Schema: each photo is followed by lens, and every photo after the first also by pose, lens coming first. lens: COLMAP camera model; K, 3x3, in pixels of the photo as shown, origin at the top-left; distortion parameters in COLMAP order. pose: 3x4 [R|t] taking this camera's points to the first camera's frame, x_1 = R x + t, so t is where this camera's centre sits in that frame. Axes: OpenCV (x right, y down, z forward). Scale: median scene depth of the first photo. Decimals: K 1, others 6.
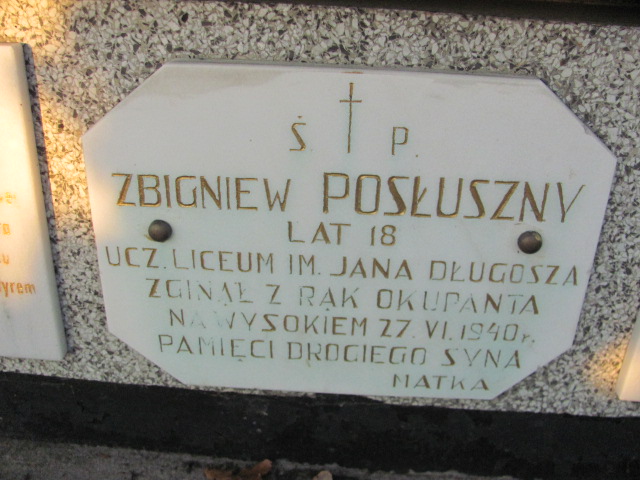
lens RADIAL K [[664.4, 0, 320.0], [0, 664.4, 240.0], [0, 0, 1]] dist [-0.210992, 0.244105]
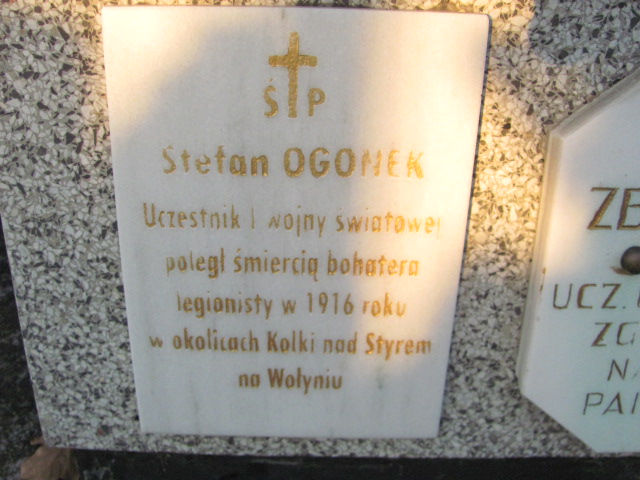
lens RADIAL K [[664.4, 0, 320.0], [0, 664.4, 240.0], [0, 0, 1]] dist [-0.210992, 0.244105]
pose [[0.997528, -0.038984, 0.058465, -0.637214], [0.041871, 0.997921, -0.048991, -0.016208], [-0.056433, 0.051318, 0.997087, 0.250452]]
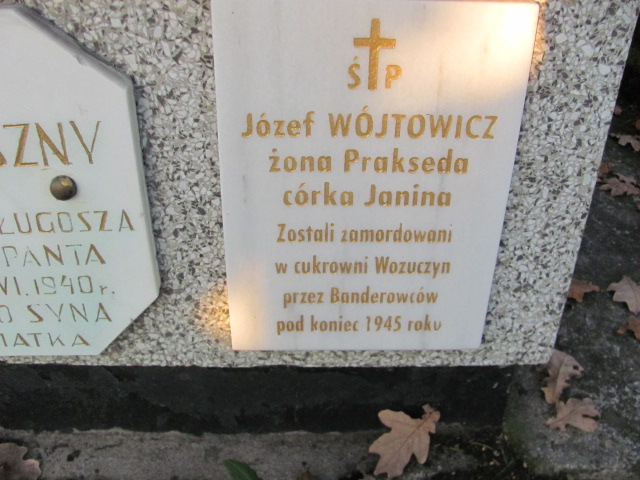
lens RADIAL K [[664.4, 0, 320.0], [0, 664.4, 240.0], [0, 0, 1]] dist [-0.210992, 0.244105]
pose [[0.996483, -0.067232, 0.050021, 0.607206], [0.063104, 0.994798, 0.079964, 0.025598], [-0.055136, -0.076526, 0.995542, 0.058104]]
